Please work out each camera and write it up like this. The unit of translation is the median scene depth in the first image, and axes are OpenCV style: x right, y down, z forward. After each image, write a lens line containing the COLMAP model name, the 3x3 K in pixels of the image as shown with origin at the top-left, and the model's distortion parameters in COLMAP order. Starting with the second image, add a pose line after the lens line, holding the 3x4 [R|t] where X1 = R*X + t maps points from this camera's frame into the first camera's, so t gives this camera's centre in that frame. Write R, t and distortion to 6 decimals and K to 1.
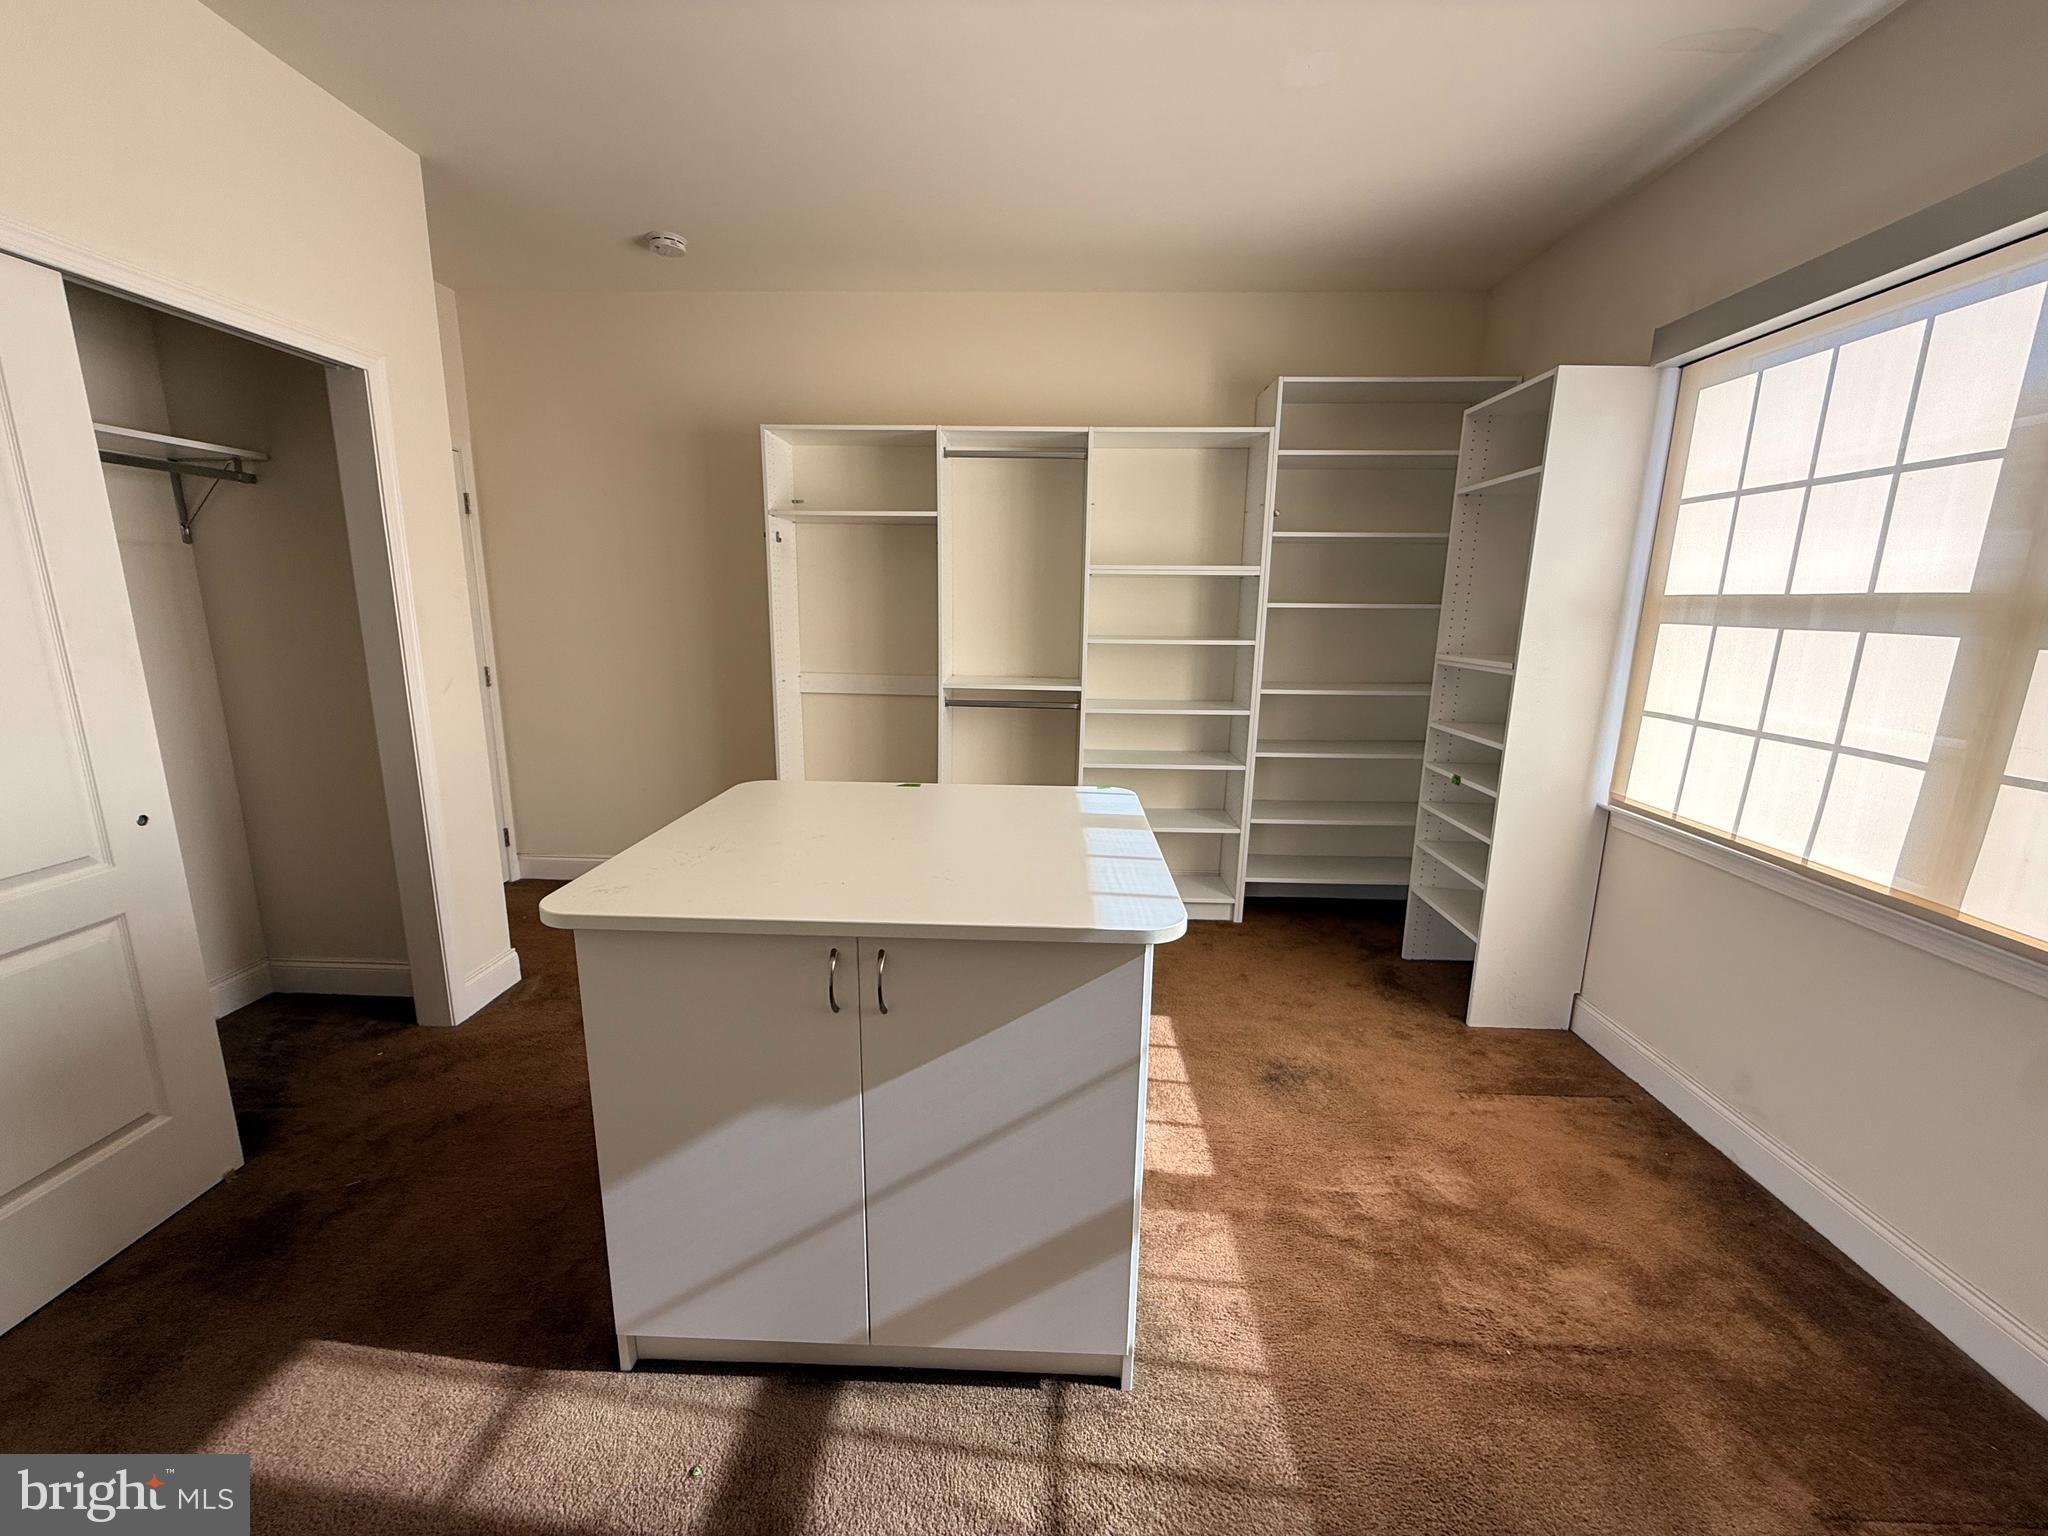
lens RADIAL K [[819.9, 0, 1019.5], [0, 819.9, 770.6], [0, 0, 1]] dist [-0.000653, 0.000069]
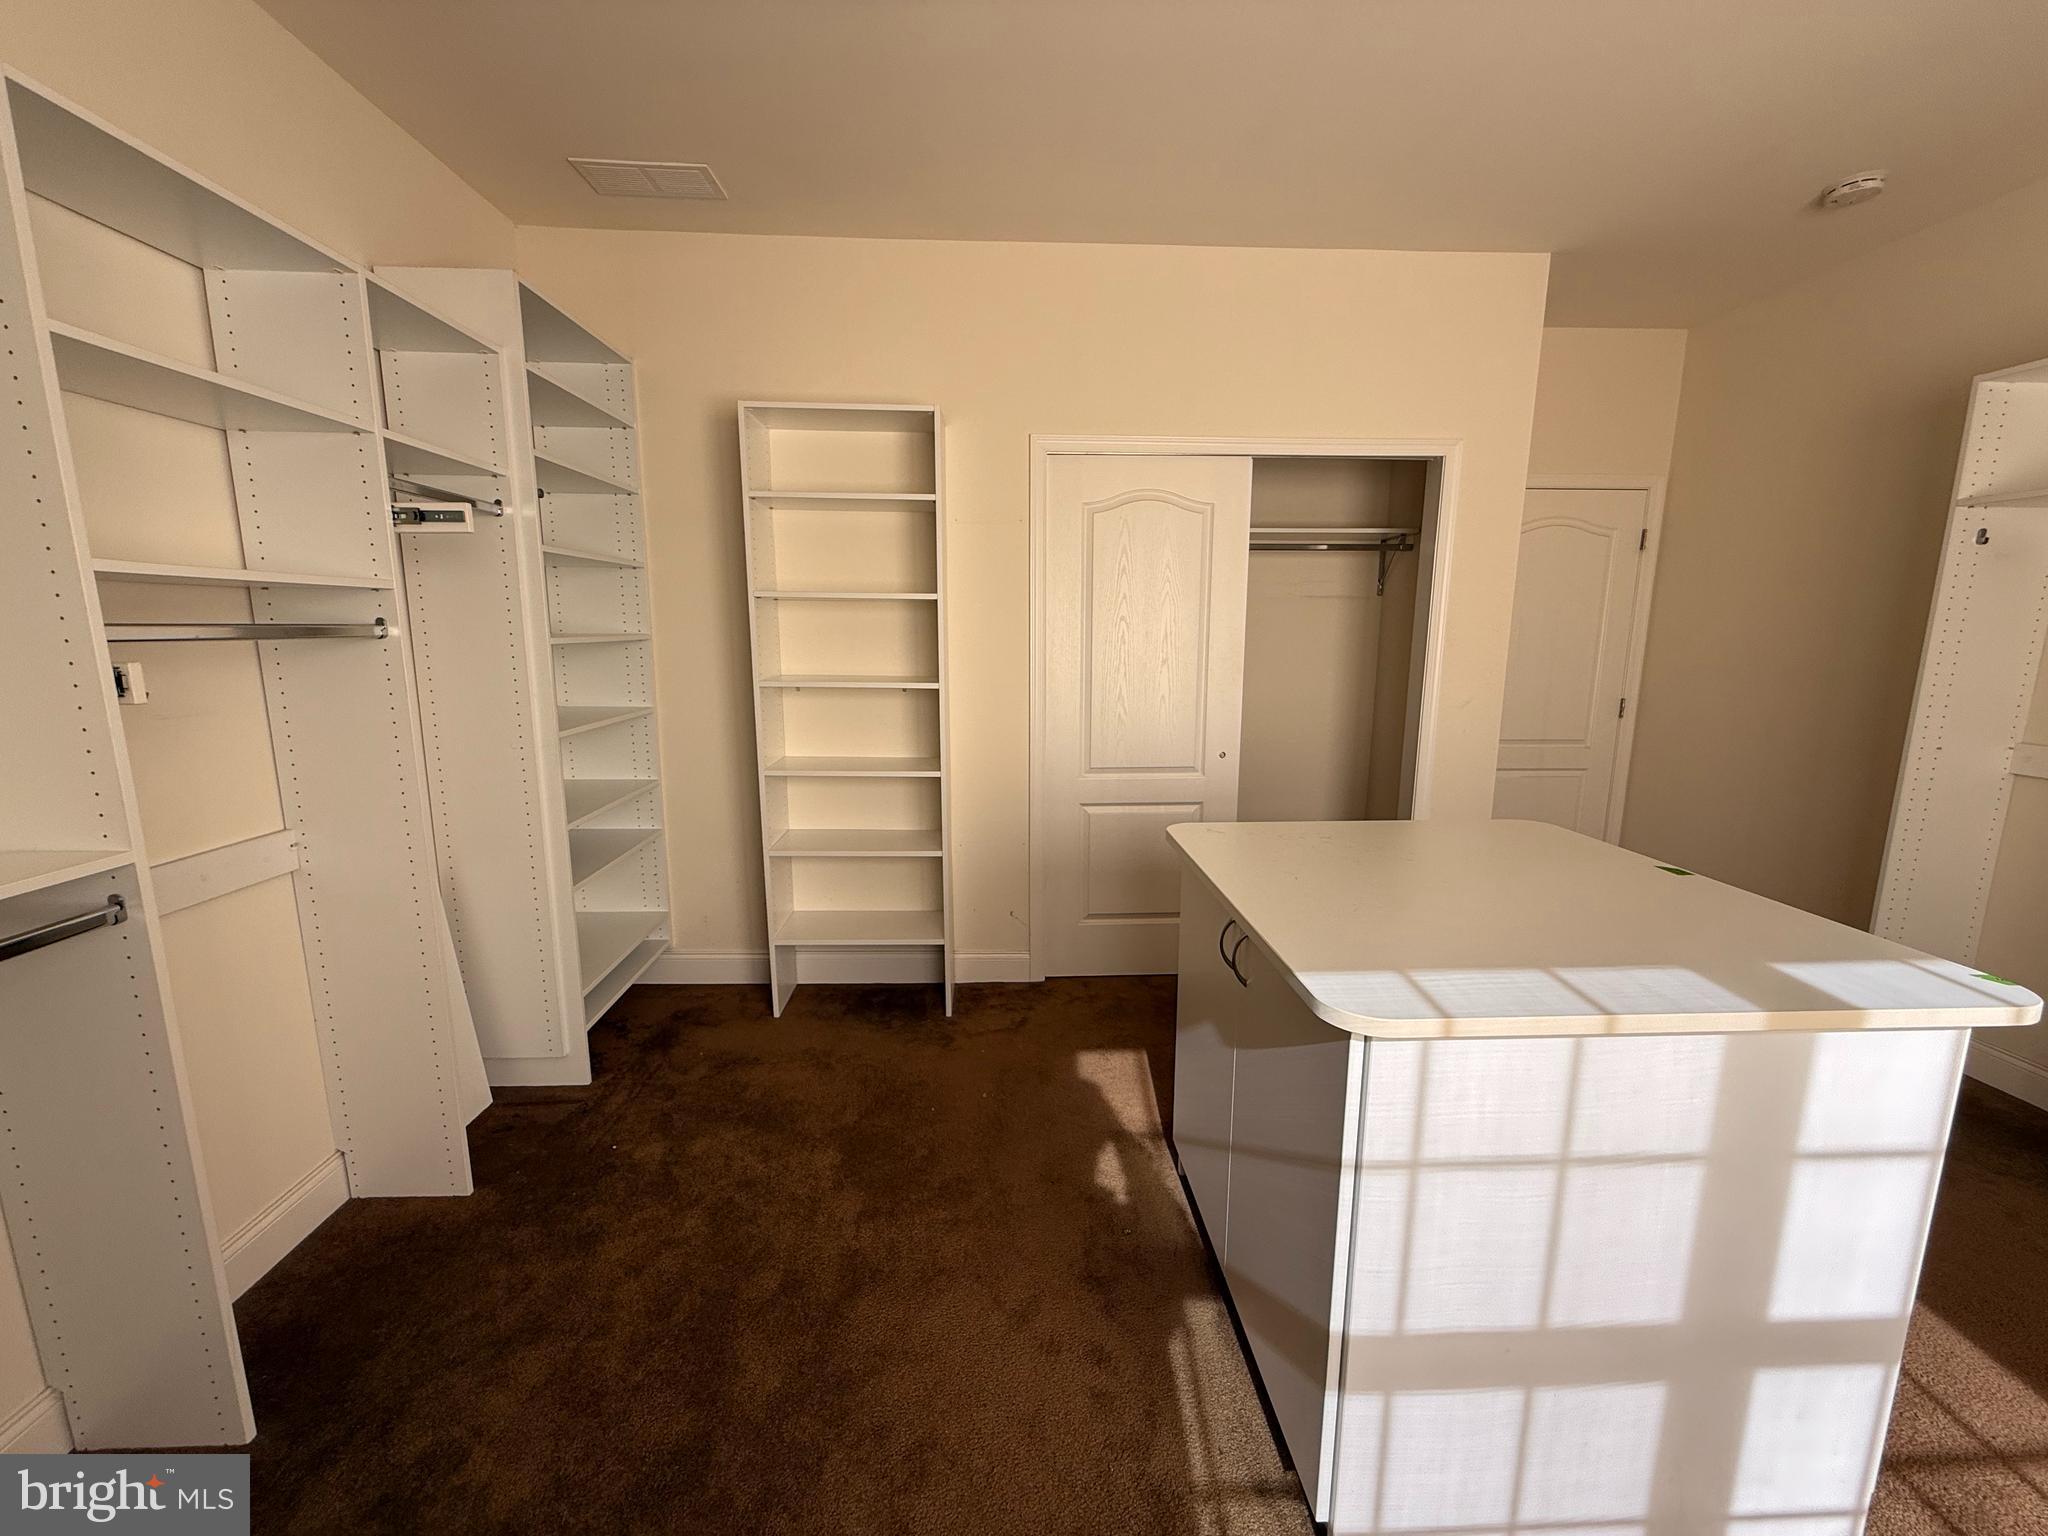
lens RADIAL K [[819.9, 0, 1025.9], [0, 819.9, 770.4], [0, 0, 1]] dist [-0.000653, 0.000069]
pose [[0.084281, 0.156974, -0.984000, 0.462359], [-0.202650, 0.969576, 0.137316, -0.045365], [0.975618, 0.187835, 0.113528, 0.273806]]
